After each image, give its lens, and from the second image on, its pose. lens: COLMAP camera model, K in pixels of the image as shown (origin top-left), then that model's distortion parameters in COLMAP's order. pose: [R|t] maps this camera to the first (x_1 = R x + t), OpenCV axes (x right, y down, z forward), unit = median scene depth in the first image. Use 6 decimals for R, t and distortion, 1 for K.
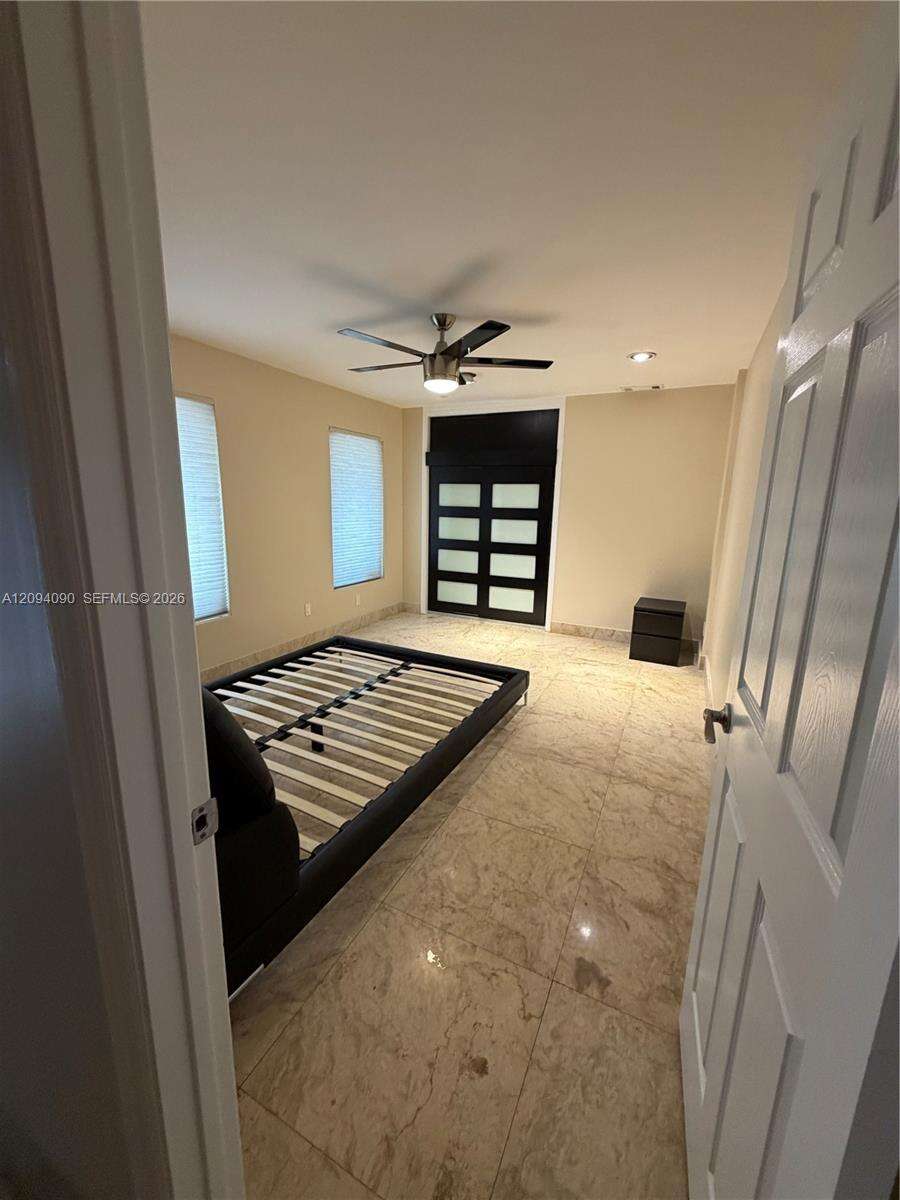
lens RADIAL K [[474.9, 0, 448.8], [0, 474.9, 595.3], [0, 0, 1]] dist [-0.001415, 0.000077]
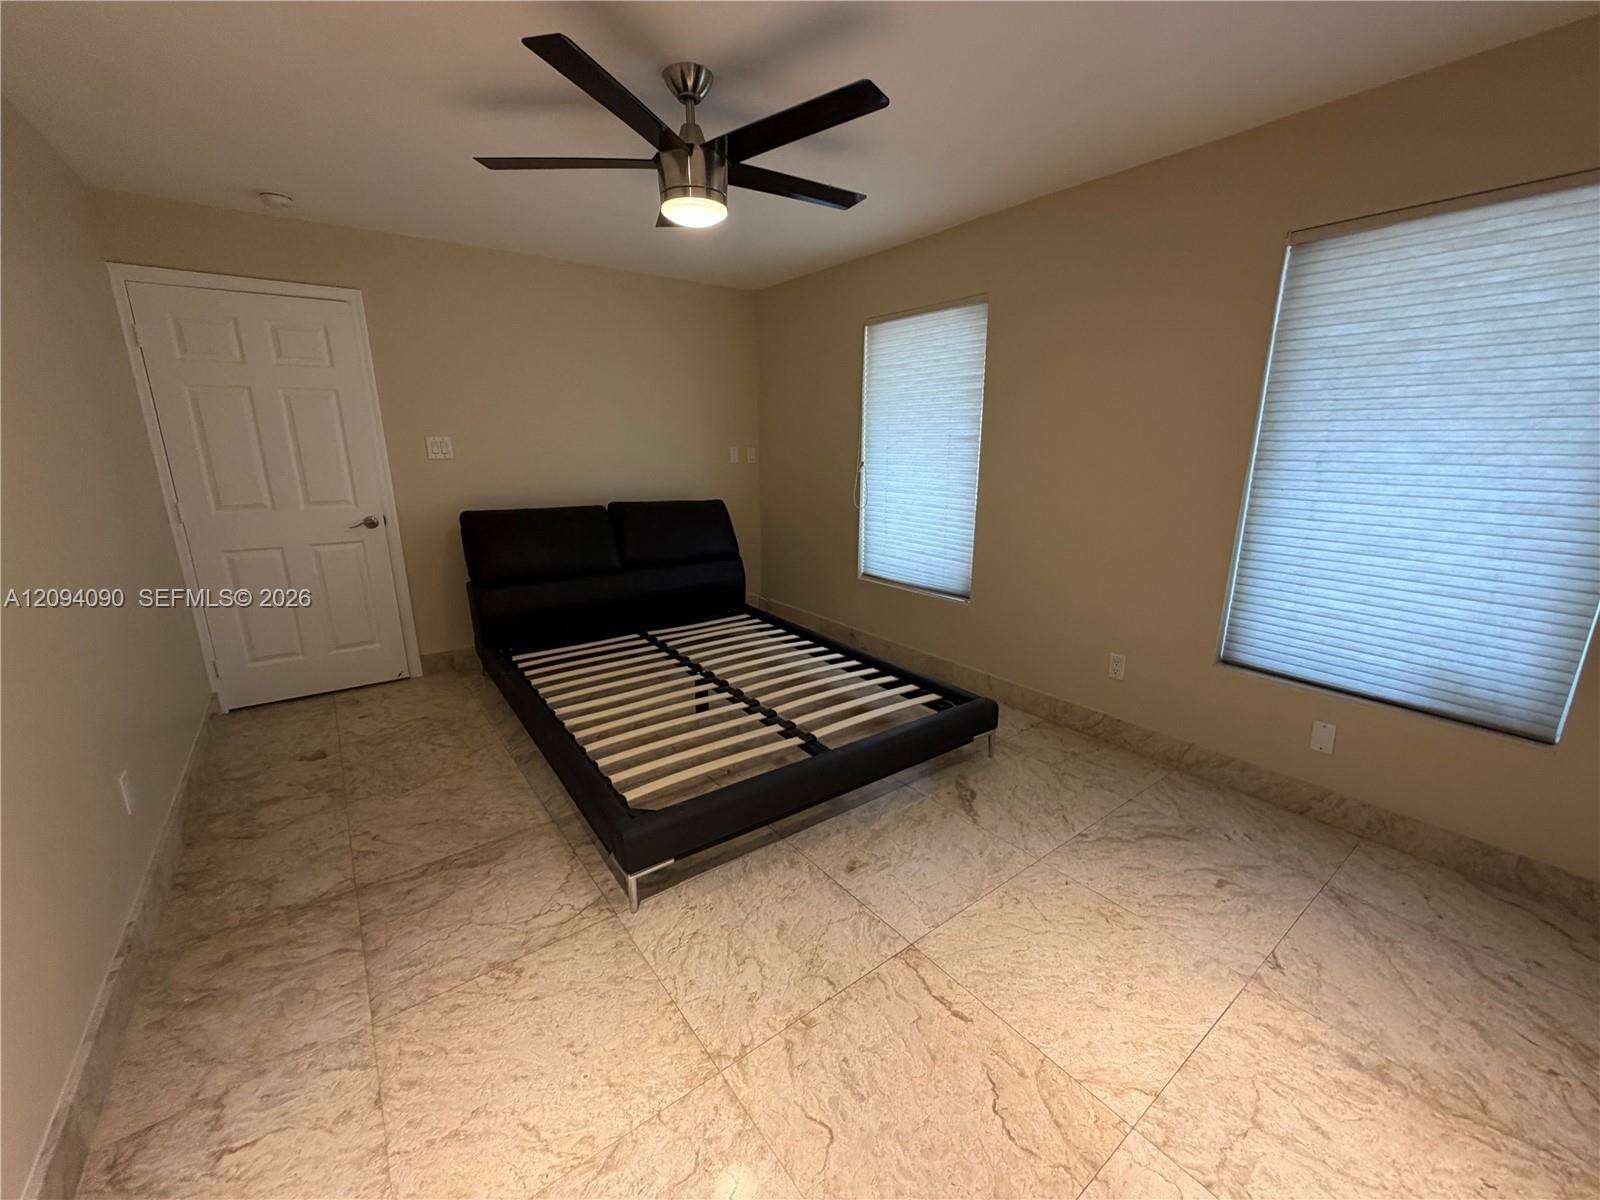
lens RADIAL K [[633.2, 0, 796.8], [0, 633.2, 602.0], [0, 0, 1]] dist [-0.001415, 0.000077]
pose [[-0.448073, 0.203762, -0.870466, 0.658393], [-0.185017, 0.931464, 0.313278, -0.287532], [0.874642, 0.301422, -0.379665, 1.548978]]
